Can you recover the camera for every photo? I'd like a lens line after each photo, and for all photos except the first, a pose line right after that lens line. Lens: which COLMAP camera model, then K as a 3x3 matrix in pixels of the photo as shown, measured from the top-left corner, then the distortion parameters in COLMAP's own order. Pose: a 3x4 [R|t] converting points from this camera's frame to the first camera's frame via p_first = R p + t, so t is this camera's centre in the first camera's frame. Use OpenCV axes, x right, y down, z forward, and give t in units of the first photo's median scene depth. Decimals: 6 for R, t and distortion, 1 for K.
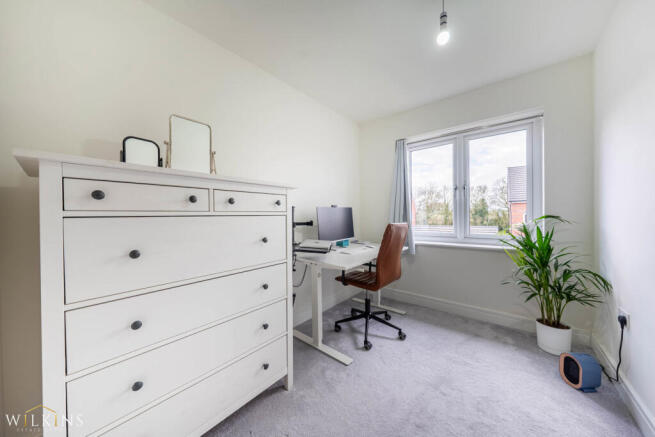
lens RADIAL K [[221.1, 0, 327.5], [0, 221.1, 218.5], [0, 0, 1]] dist [-0.000496, -0.000221]
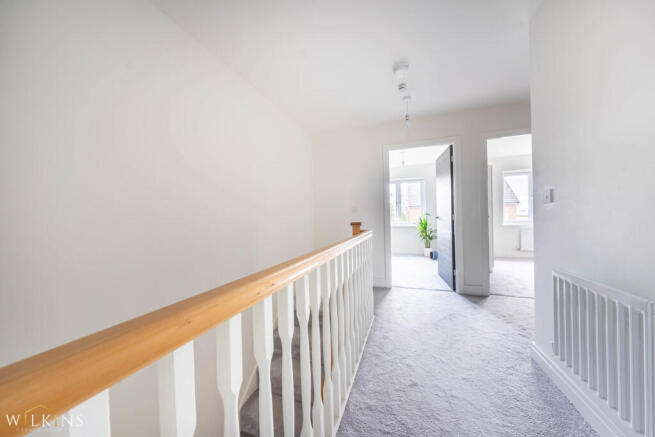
lens RADIAL K [[221.1, 0, 327.5], [0, 221.1, 218.5], [0, 0, 1]] dist [-0.000496, -0.000221]
pose [[0.937971, -0.021546, 0.346044, -1.196269], [0.023534, 0.999722, -0.001546, 0.018770], [-0.345914, 0.009594, 0.938217, -1.242642]]
